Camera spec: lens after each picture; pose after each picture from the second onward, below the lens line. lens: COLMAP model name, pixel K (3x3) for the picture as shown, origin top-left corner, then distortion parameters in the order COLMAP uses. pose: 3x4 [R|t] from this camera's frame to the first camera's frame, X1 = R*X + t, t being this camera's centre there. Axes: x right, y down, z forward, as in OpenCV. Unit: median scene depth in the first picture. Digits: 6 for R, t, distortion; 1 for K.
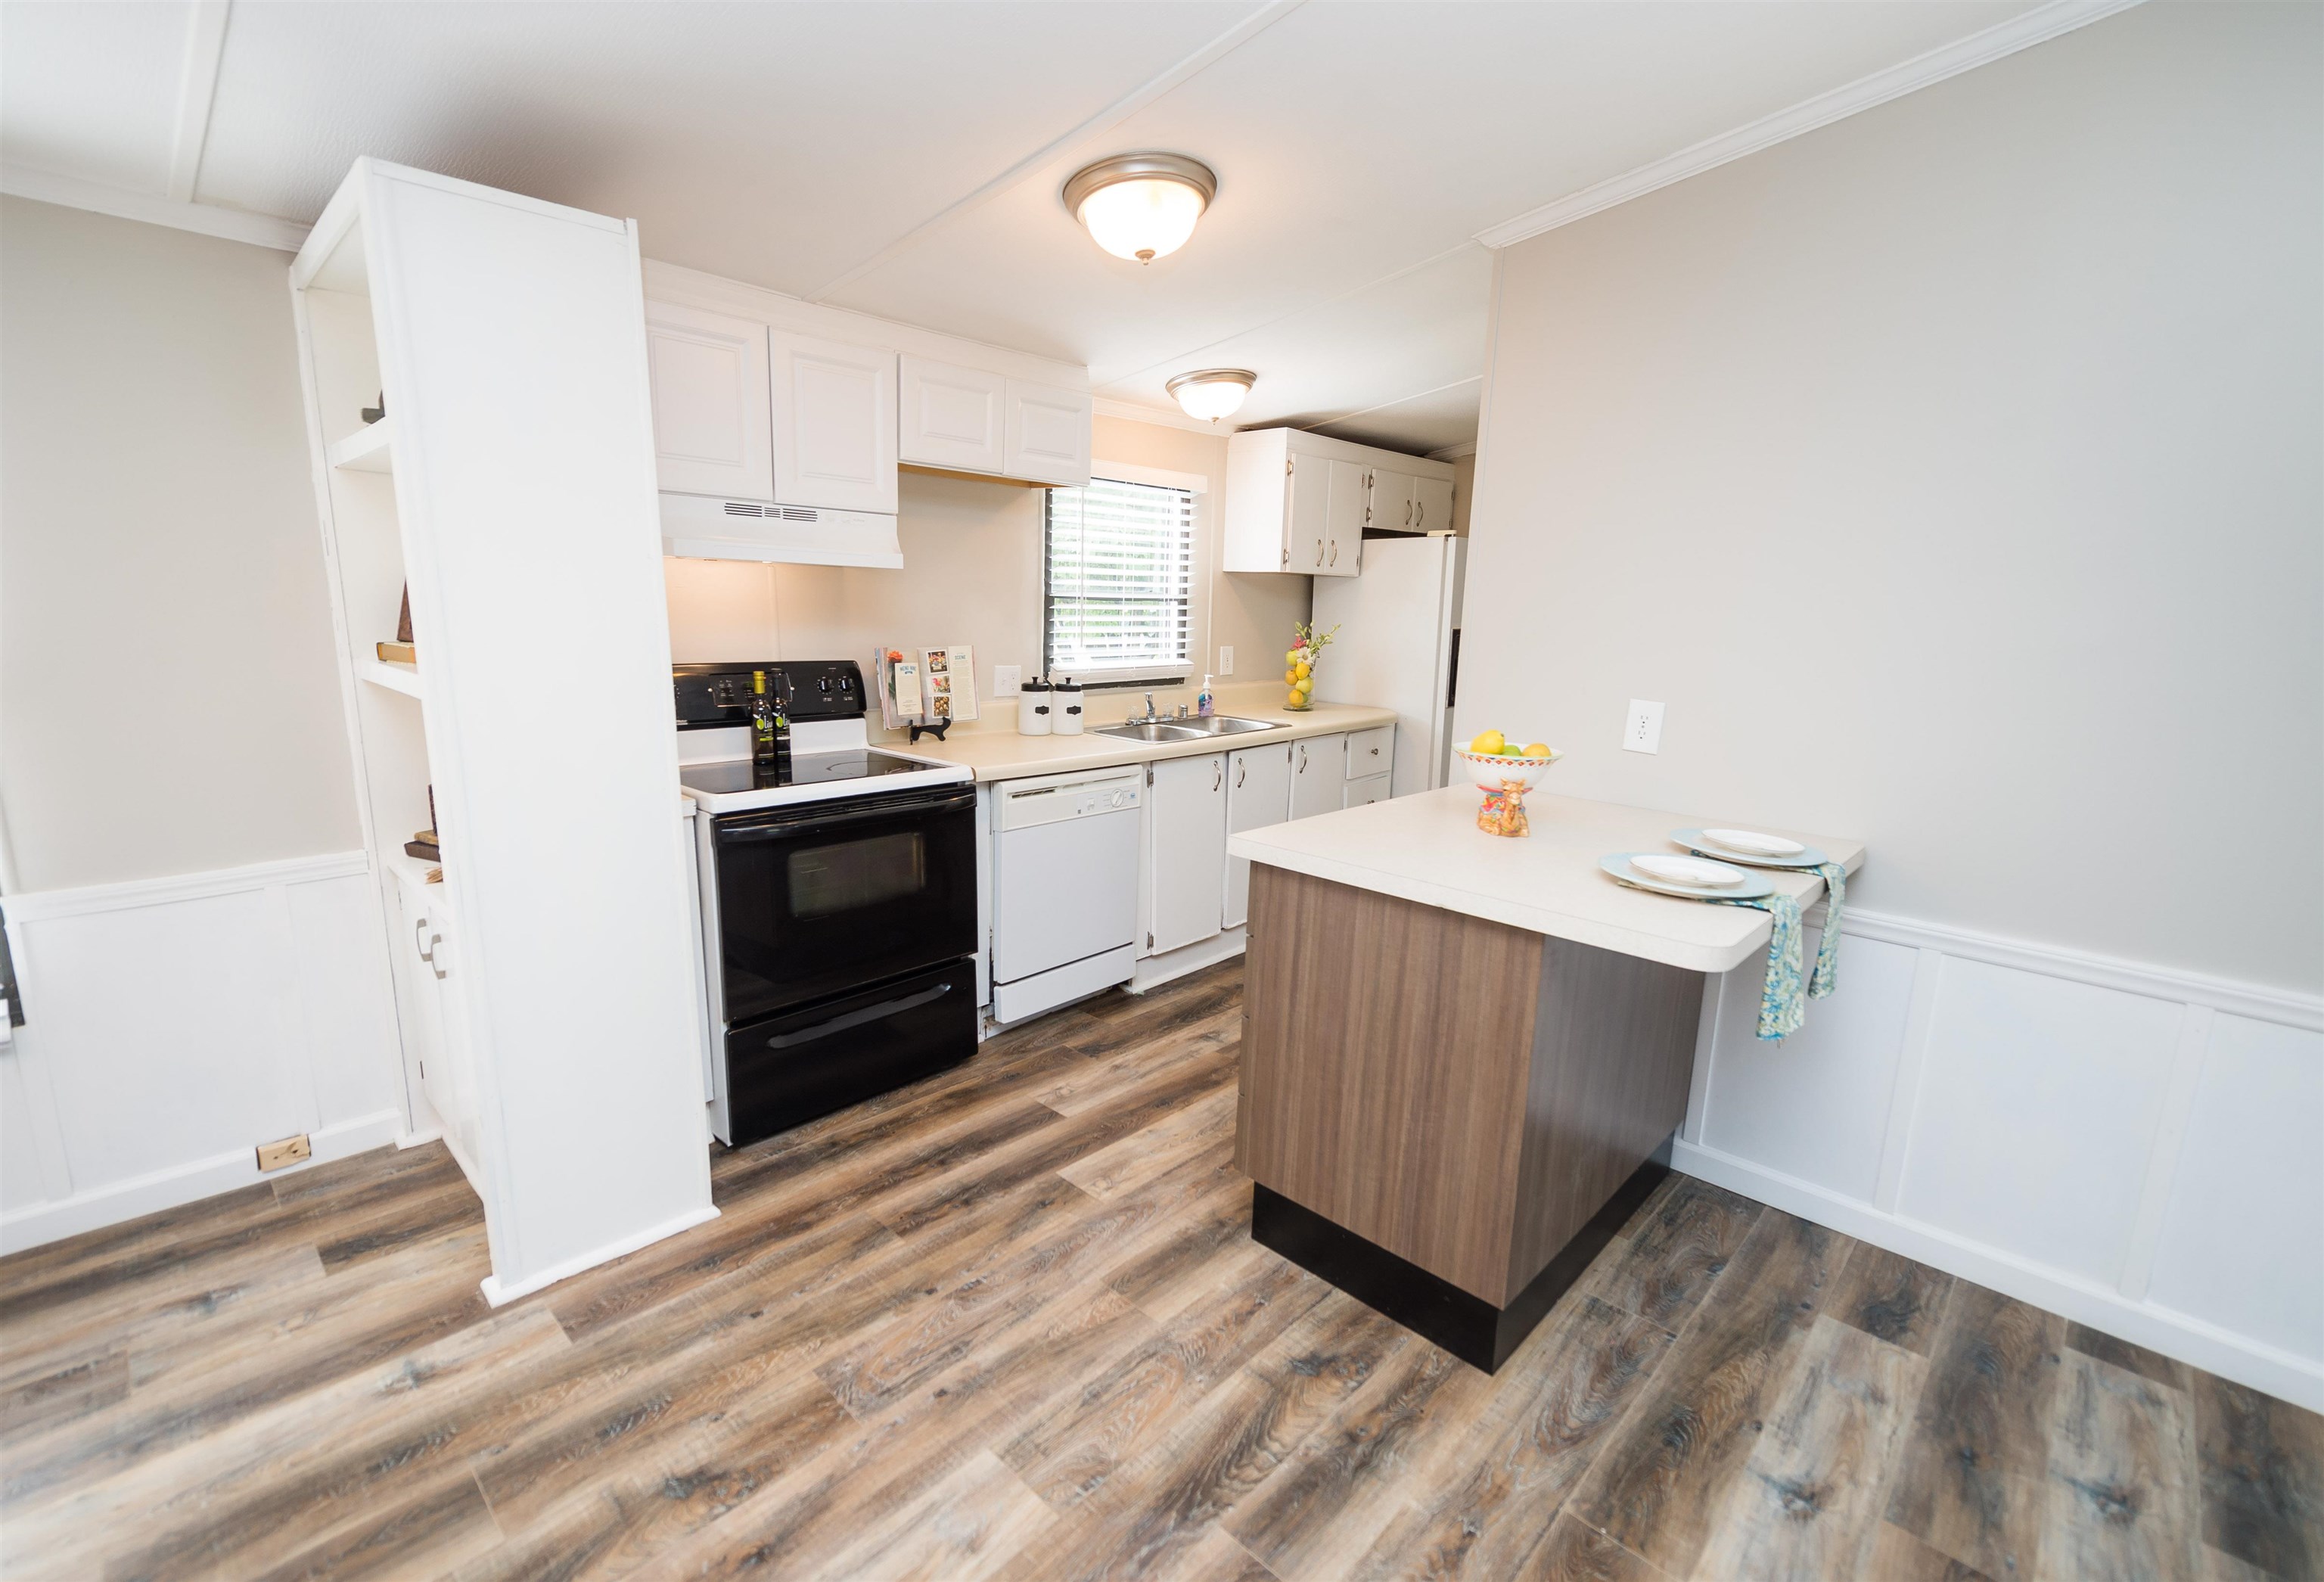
lens RADIAL K [[1009.1, 0, 1162.0], [0, 1009.1, 791.0], [0, 0, 1]] dist [0.000900, 0.000008]
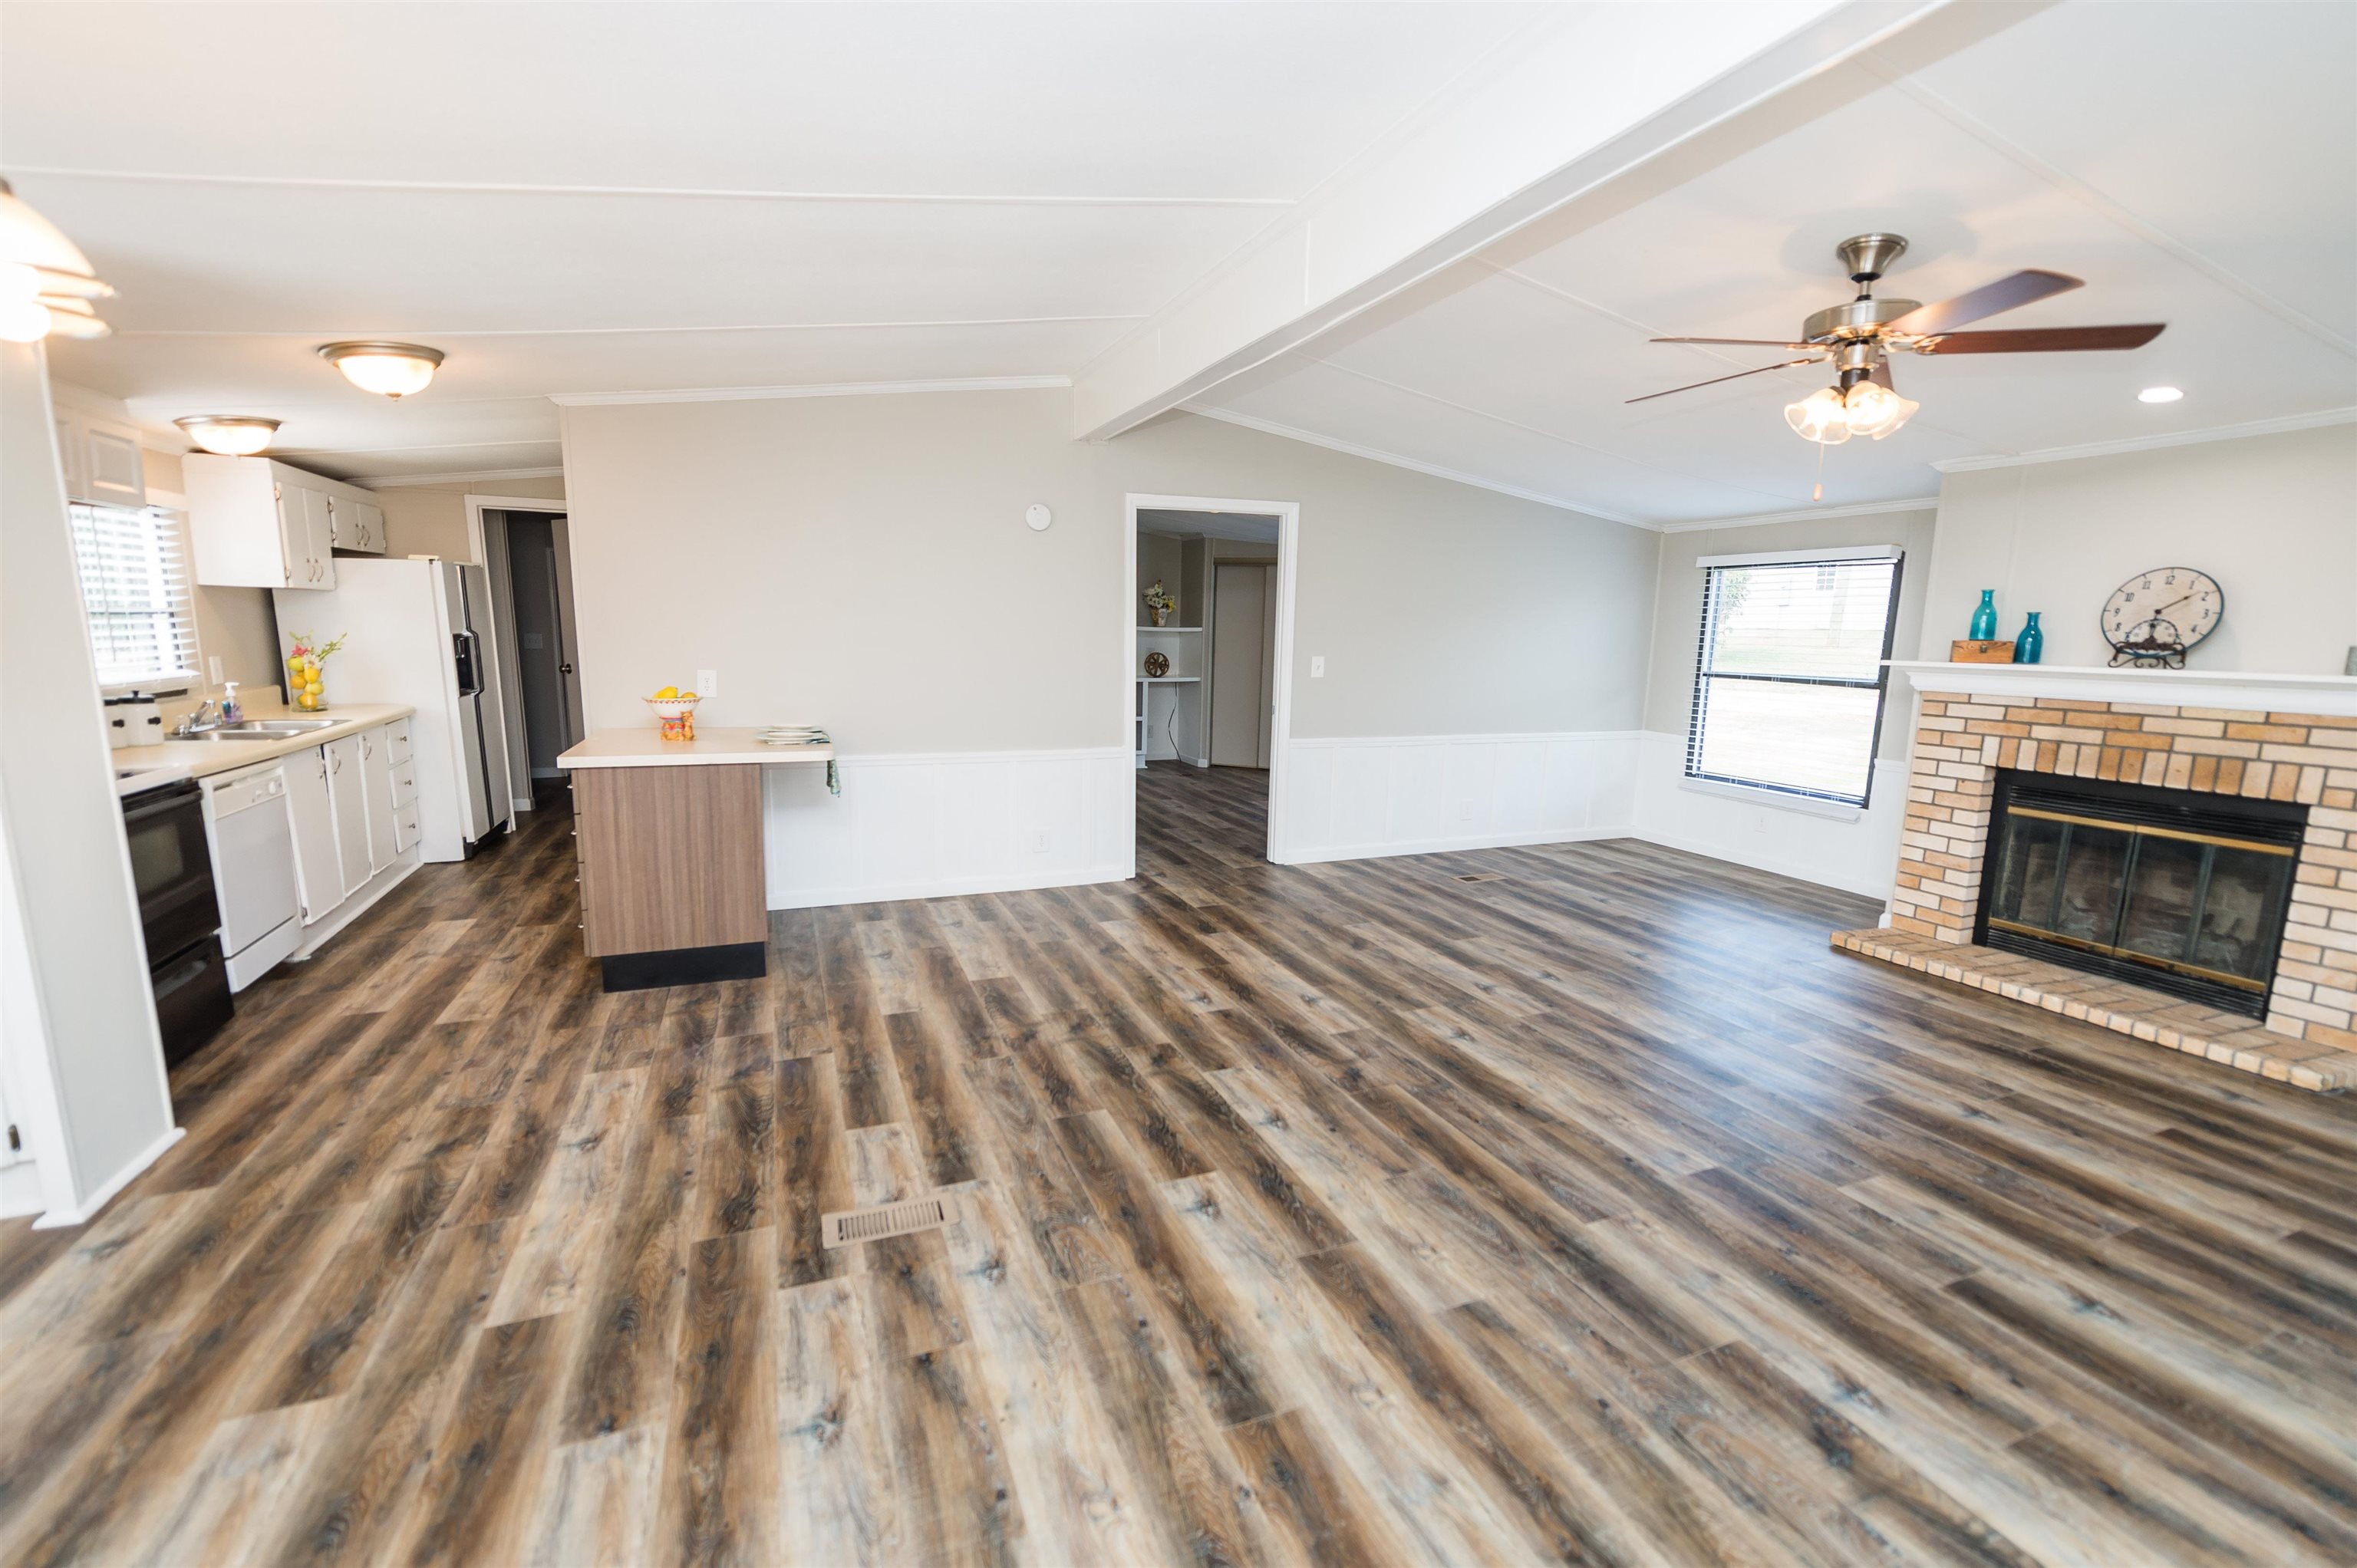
lens RADIAL K [[1014.5, 0, 1178.5], [0, 1014.5, 784.0], [0, 0, 1]] dist [0.022405, -0.010583]
pose [[0.409617, -0.158103, 0.898452, -1.032131], [0.163087, 0.981693, 0.098398, 0.086799], [-0.897561, 0.106220, 0.427903, -0.663431]]
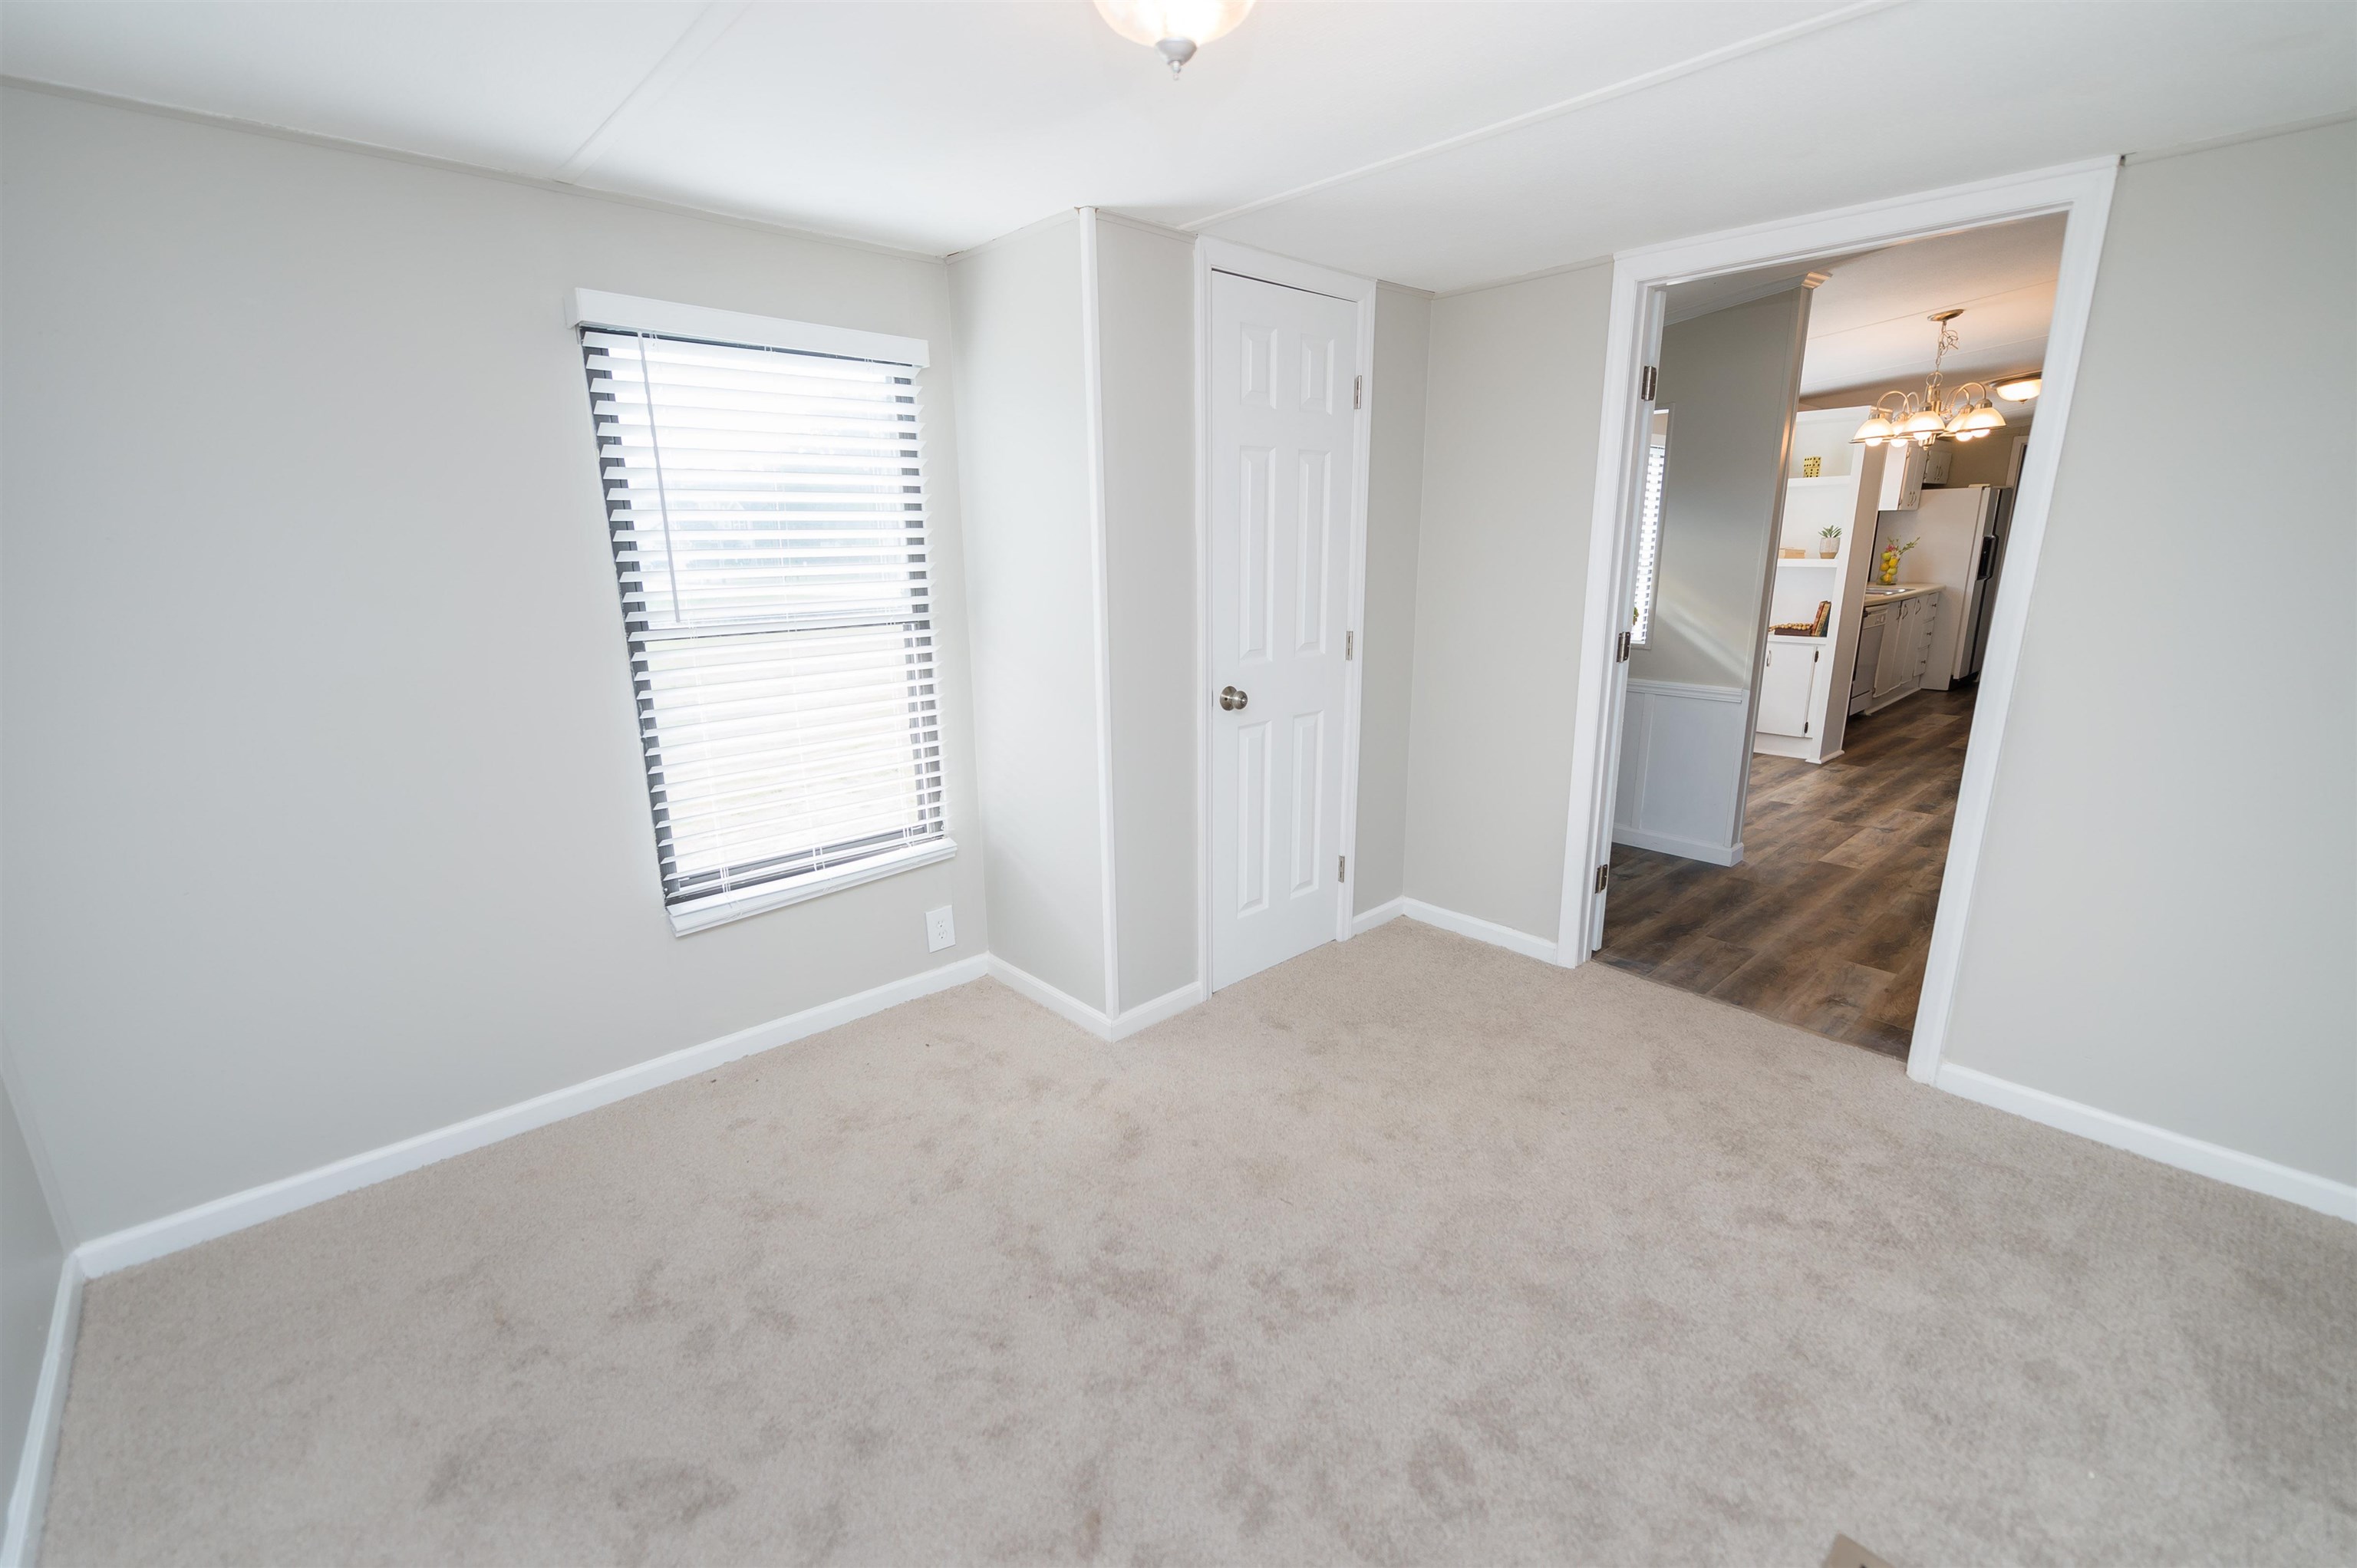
lens RADIAL K [[1004.9, 0, 1200.7], [0, 1004.9, 779.9], [0, 0, 1]] dist [0.017817, -0.009582]
pose [[0.998846, -0.009968, -0.046979, -2.171456], [0.013067, 0.997725, 0.066140, 0.288659], [0.046212, -0.066678, 0.996704, -1.949831]]
